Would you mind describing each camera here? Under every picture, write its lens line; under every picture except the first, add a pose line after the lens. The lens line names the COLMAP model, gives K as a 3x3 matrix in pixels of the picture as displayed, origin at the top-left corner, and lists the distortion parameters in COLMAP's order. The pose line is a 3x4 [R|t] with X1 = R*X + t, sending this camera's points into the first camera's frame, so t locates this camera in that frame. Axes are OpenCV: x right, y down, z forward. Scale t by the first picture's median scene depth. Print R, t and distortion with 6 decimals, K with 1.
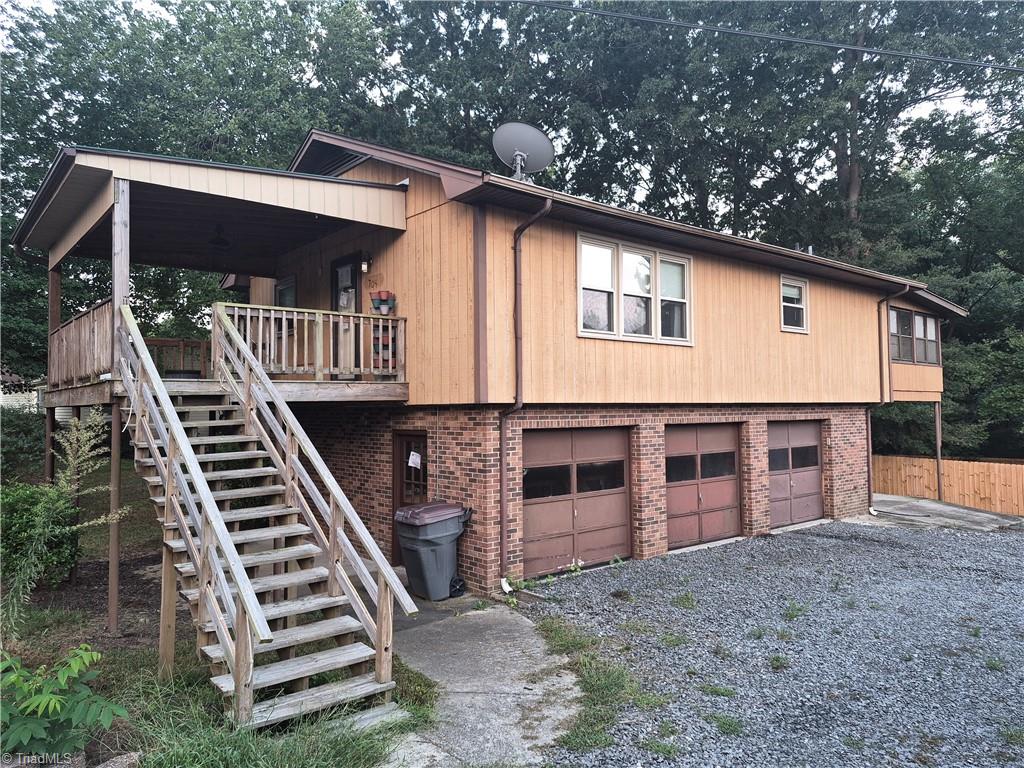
lens RADIAL K [[708.6, 0, 514.3], [0, 708.6, 376.9], [0, 0, 1]] dist [0.032435, -0.011547]
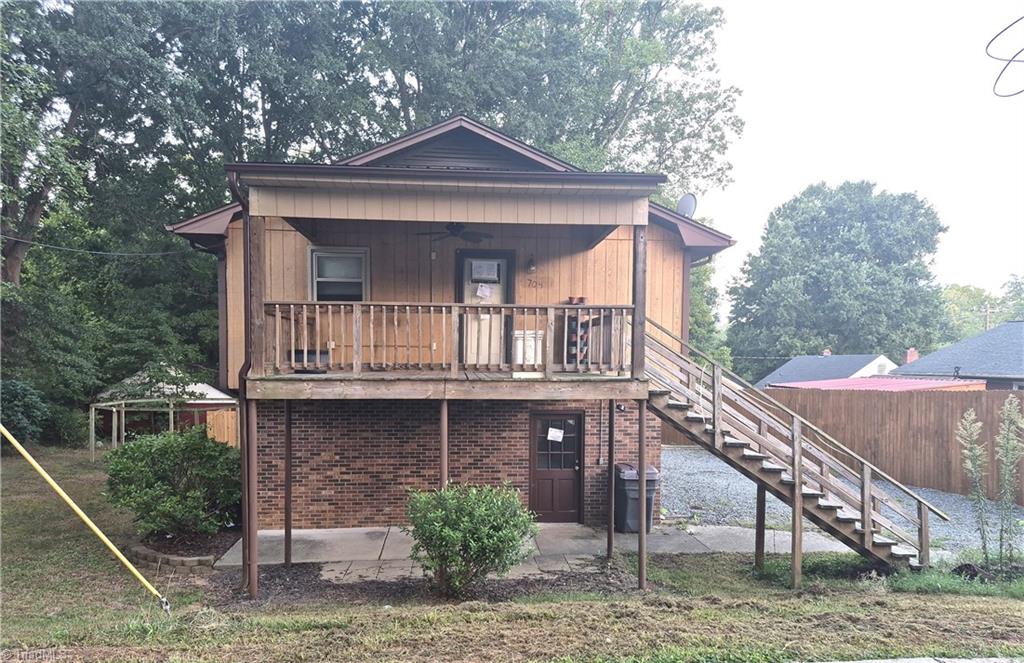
lens RADIAL K [[705.4, 0, 505.7], [0, 705.4, 400.1], [0, 0, 1]] dist [0.008892, 0.000568]
pose [[0.596664, -0.029753, 0.801939, -1.196958], [-0.048601, 0.996138, 0.073119, -0.027084], [-0.801018, -0.082603, 0.592914, 0.370170]]
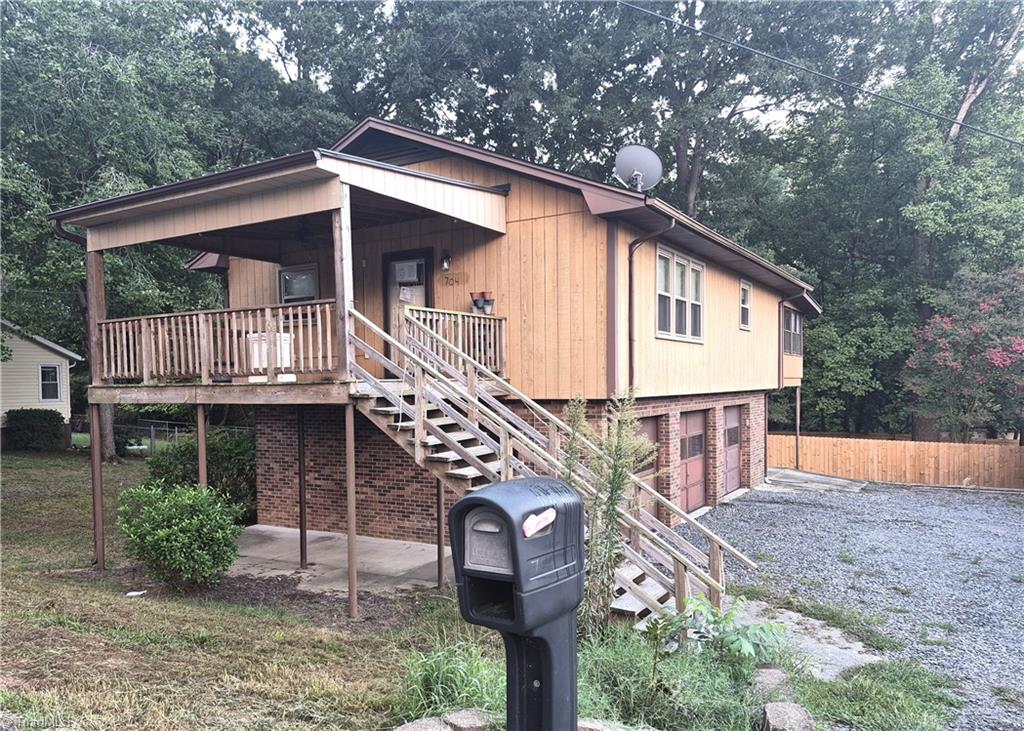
lens RADIAL K [[754.0, 0, 471.3], [0, 754.0, 422.5], [0, 0, 1]] dist [0.007184, -0.003922]
pose [[0.958177, -0.018588, 0.285571, -0.512571], [-0.008107, 0.995725, 0.092012, -0.029414], [-0.286060, -0.090479, 0.953930, -0.073308]]
